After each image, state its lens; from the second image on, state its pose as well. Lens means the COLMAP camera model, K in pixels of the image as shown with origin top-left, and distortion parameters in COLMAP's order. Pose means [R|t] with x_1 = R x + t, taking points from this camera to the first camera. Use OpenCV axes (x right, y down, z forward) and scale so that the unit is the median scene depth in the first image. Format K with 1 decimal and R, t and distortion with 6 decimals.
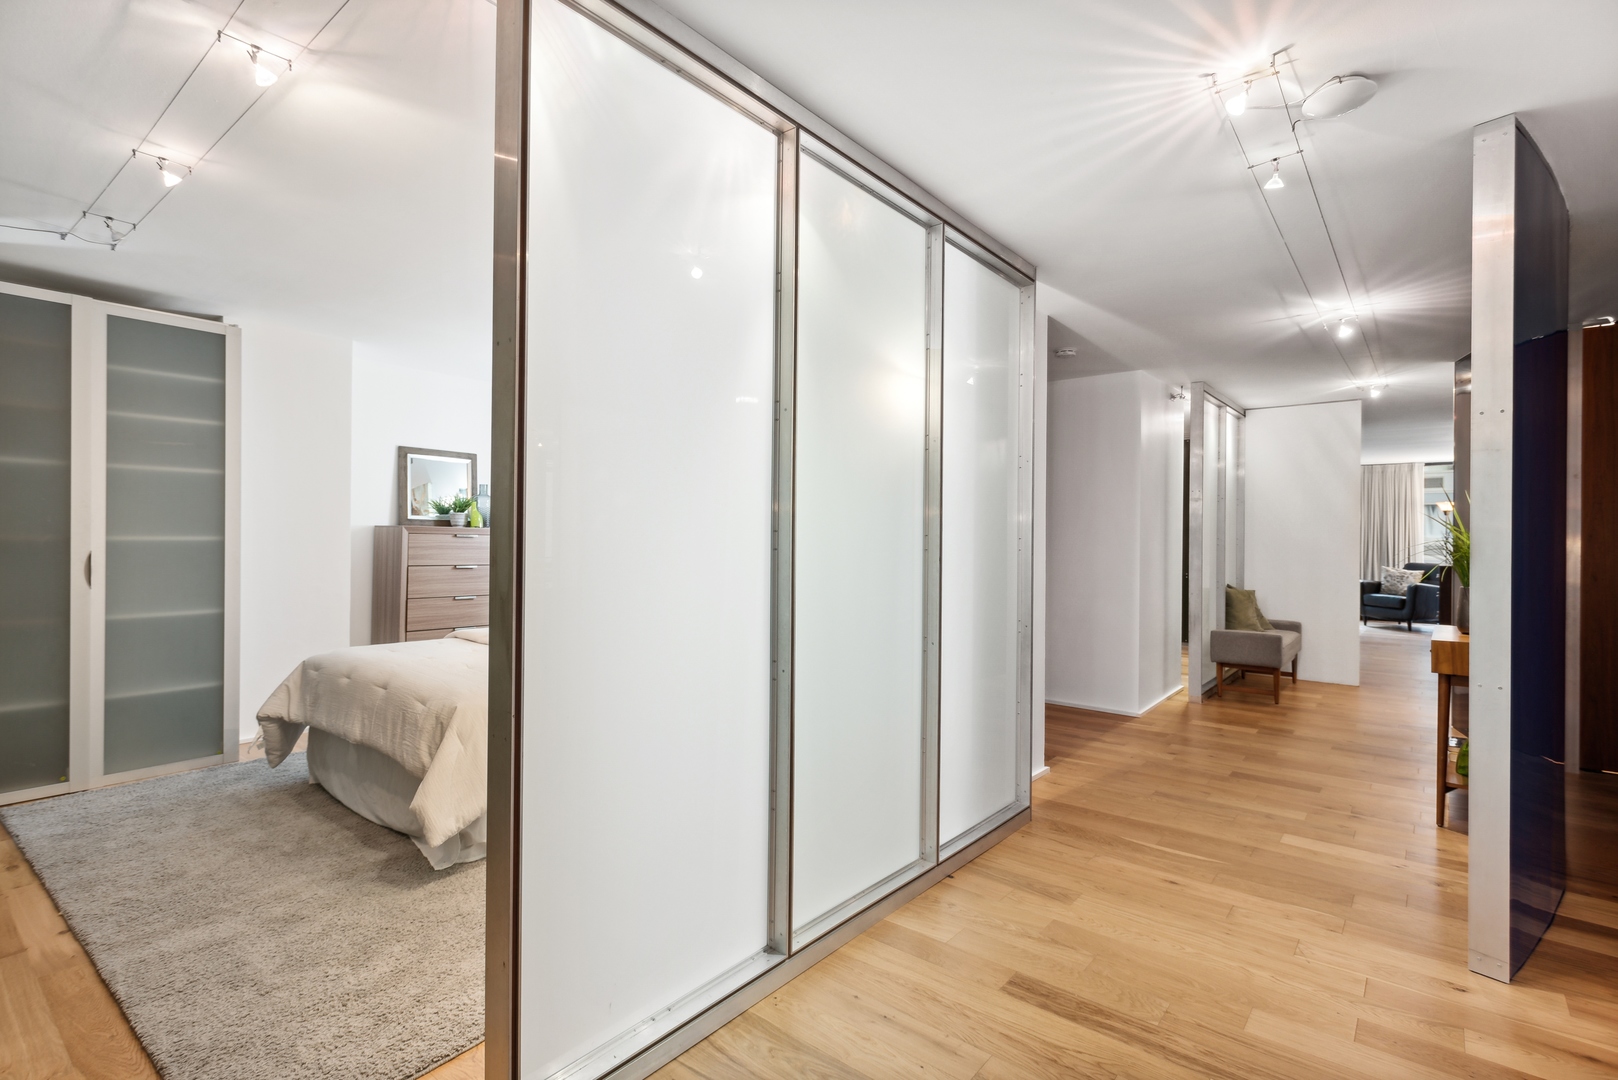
lens RADIAL K [[776.8, 0, 817.5], [0, 776.8, 542.0], [0, 0, 1]] dist [-0.002142, -0.000315]
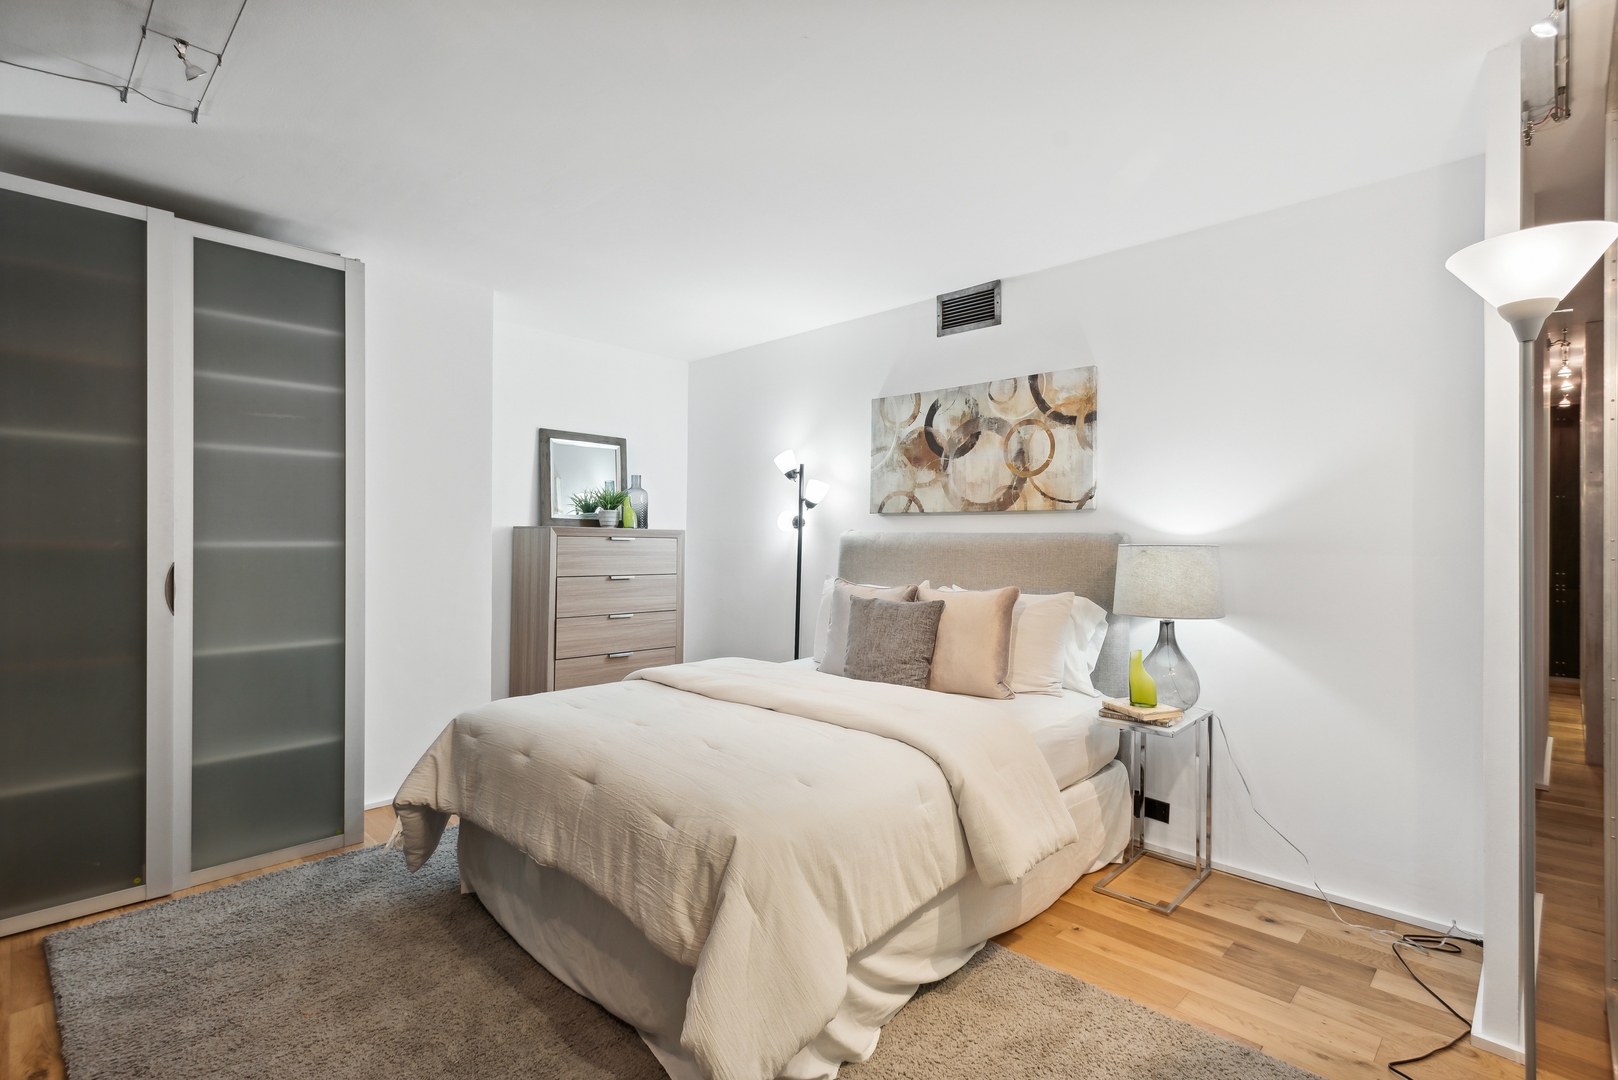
lens RADIAL K [[779.5, 0, 809.0], [0, 779.5, 540.0], [0, 0, 1]] dist [0.003039, -0.000256]
pose [[0.994926, -0.004611, -0.100500, -0.271397], [0.004398, 0.999988, -0.002340, -0.005684], [0.100510, 0.001886, 0.994934, 0.330587]]
